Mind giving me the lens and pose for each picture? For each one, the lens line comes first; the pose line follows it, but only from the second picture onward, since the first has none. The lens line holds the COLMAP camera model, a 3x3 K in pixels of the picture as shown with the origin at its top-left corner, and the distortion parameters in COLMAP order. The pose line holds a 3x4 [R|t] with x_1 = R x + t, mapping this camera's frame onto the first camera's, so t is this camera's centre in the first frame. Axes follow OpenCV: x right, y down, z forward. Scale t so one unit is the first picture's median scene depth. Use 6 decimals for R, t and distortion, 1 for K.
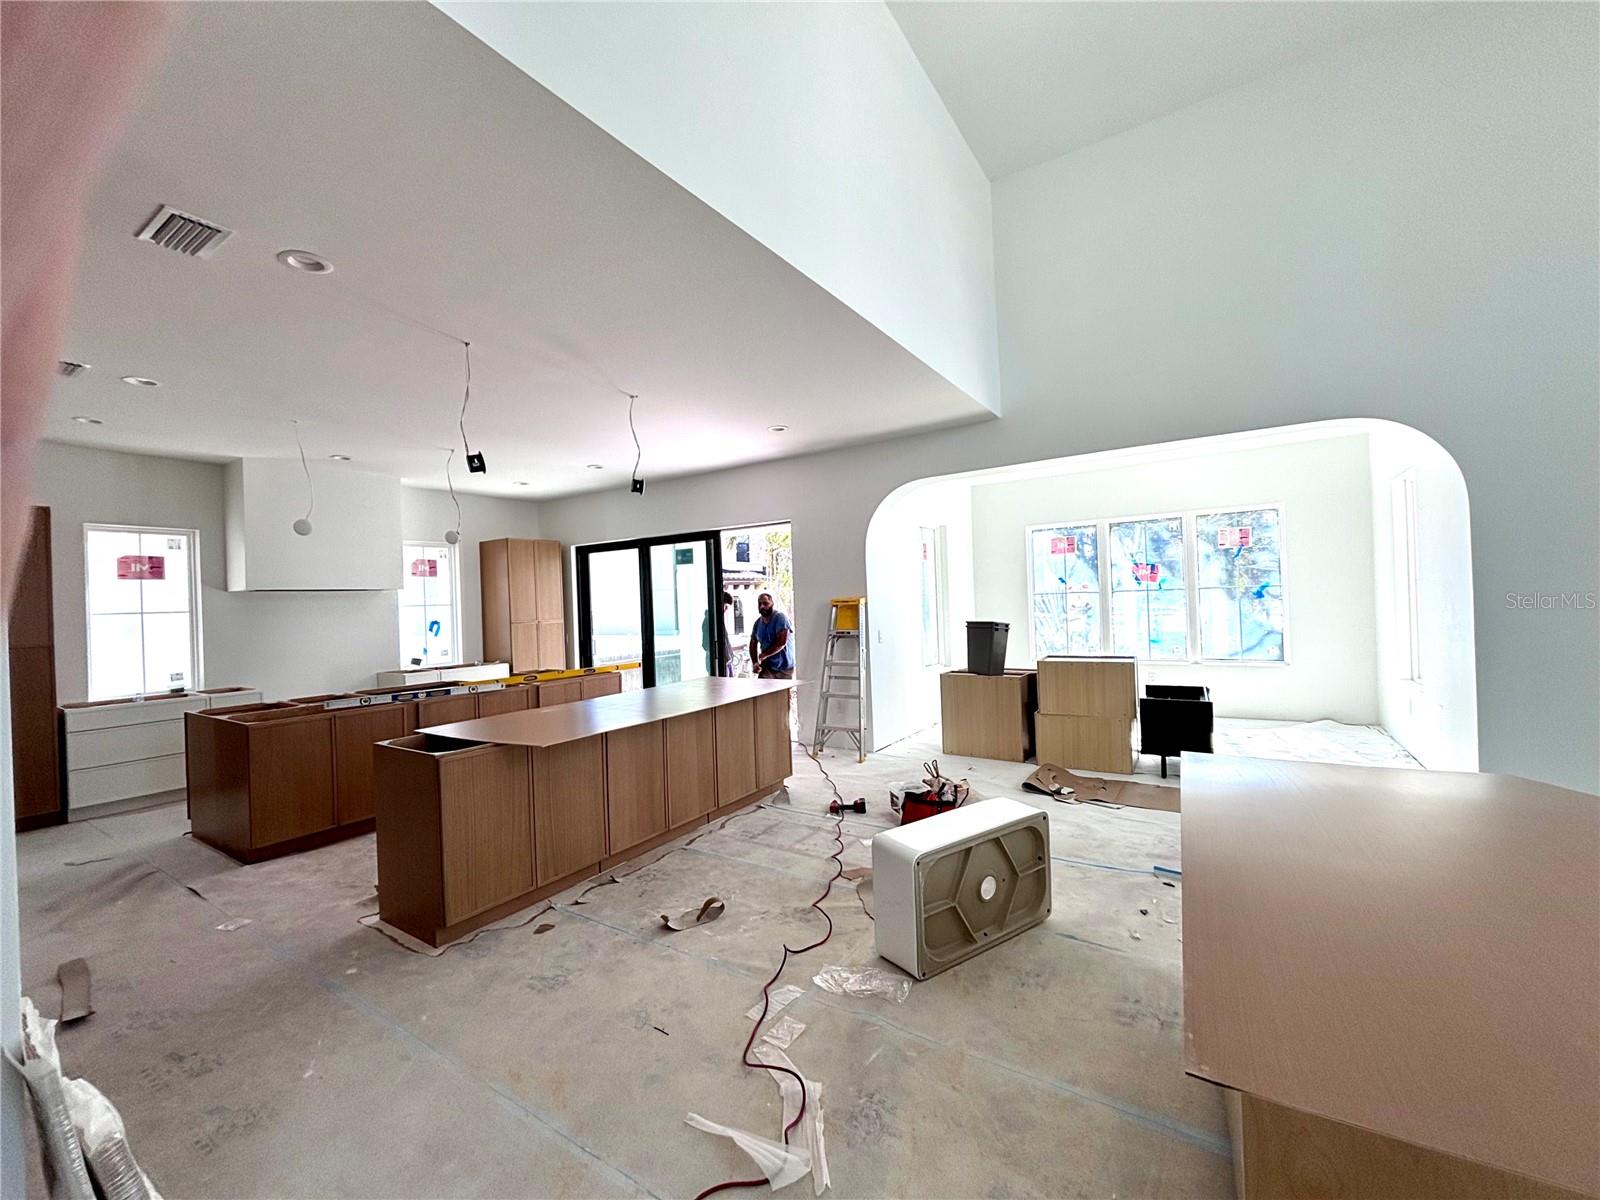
lens RADIAL K [[640.5, 0, 796.9], [0, 640.5, 596.7], [0, 0, 1]] dist [0.002069, -0.001152]
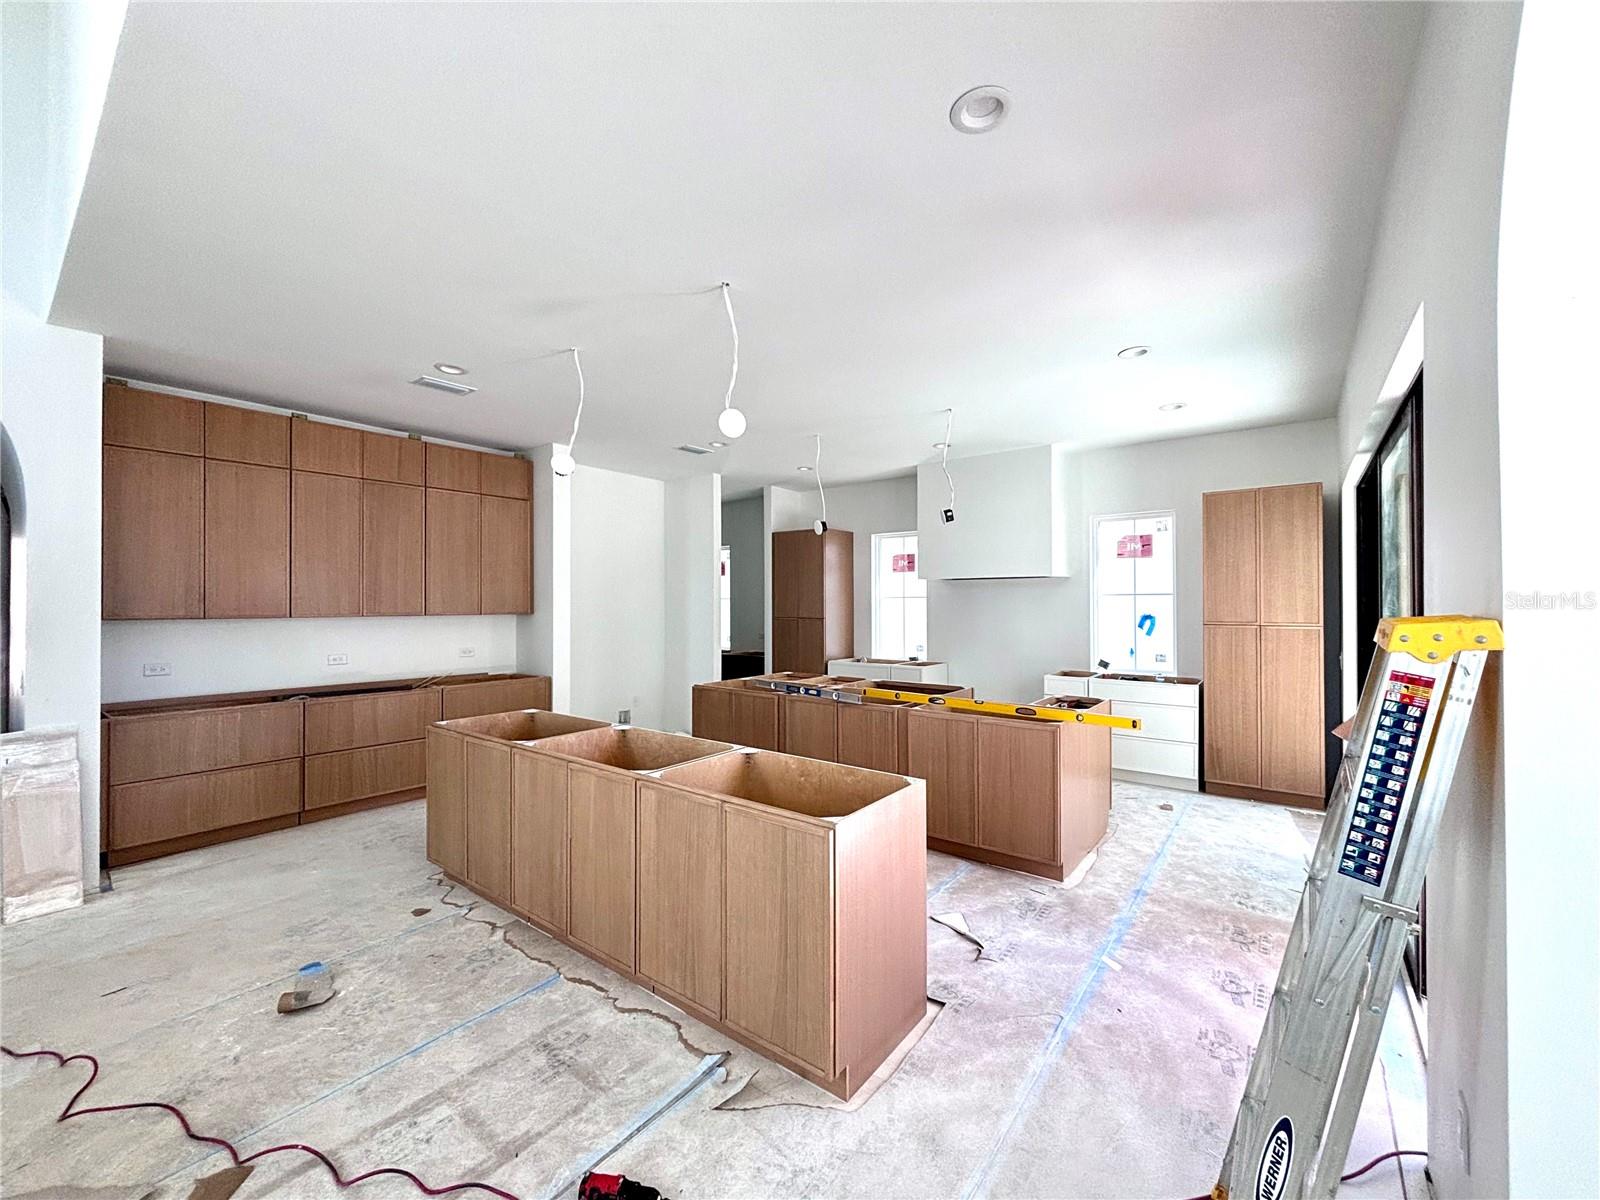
lens RADIAL K [[640.5, 0, 794.9], [0, 640.5, 601.5], [0, 0, 1]] dist [0.002069, -0.001152]
pose [[-0.067007, 0.030940, -0.997273, 0.309428], [0.012649, 0.999465, 0.030158, -0.009224], [0.997672, -0.010594, -0.067362, 0.872469]]
